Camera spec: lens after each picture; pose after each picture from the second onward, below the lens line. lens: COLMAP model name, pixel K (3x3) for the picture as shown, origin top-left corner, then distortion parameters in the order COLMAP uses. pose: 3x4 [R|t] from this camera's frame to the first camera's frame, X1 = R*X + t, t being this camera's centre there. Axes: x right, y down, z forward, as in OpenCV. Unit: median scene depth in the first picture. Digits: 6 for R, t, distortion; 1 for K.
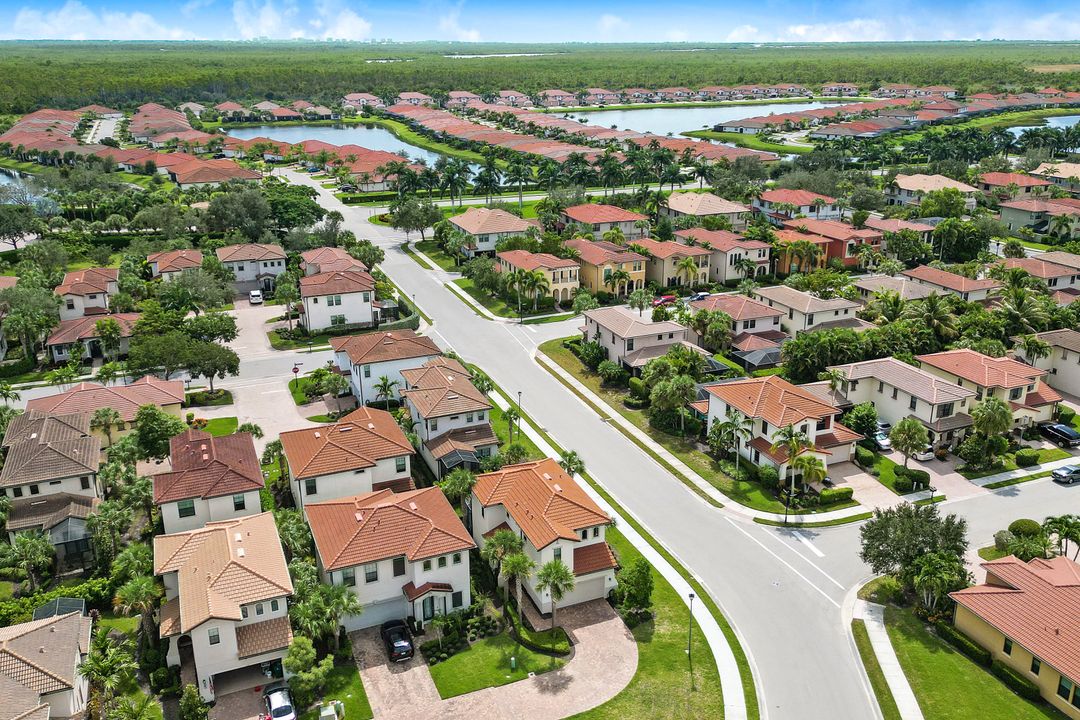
lens RADIAL K [[917.6, 0, 547.0], [0, 917.6, 359.0], [0, 0, 1]] dist [0.118630, -0.143756]
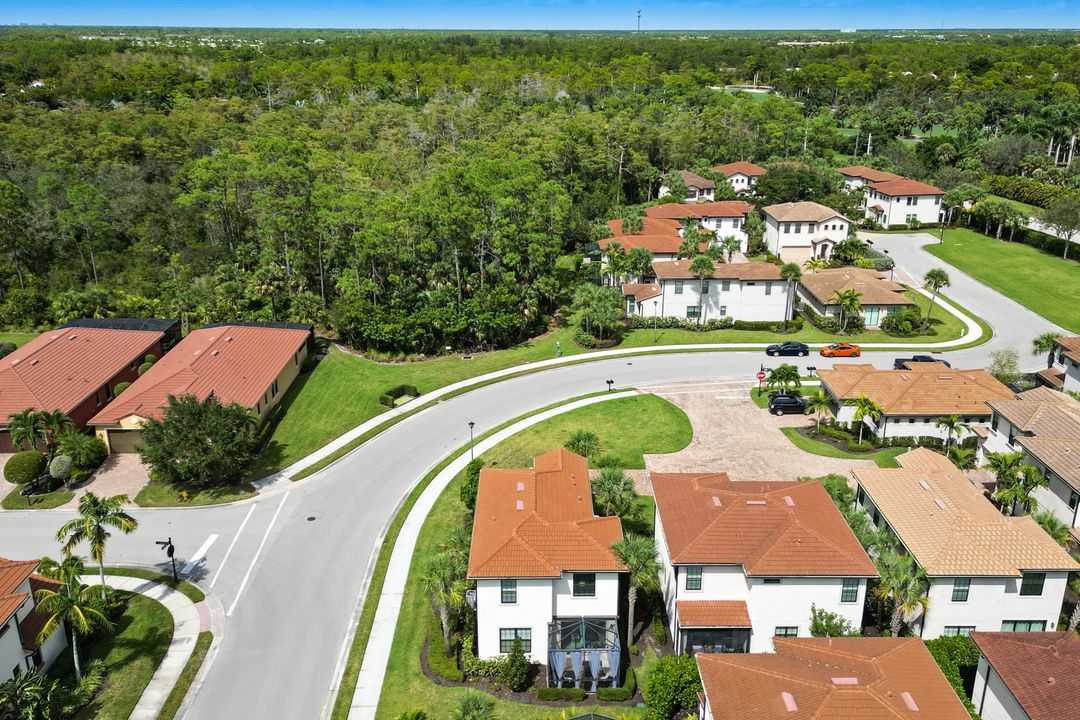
lens RADIAL K [[917.6, 0, 547.0], [0, 917.6, 359.0], [0, 0, 1]] dist [0.118630, -0.143756]
pose [[-0.930632, -0.113729, 0.347836, -0.209010], [0.129139, 0.787281, 0.602920, -0.315919], [-0.342414, 0.606016, -0.717982, 1.208576]]
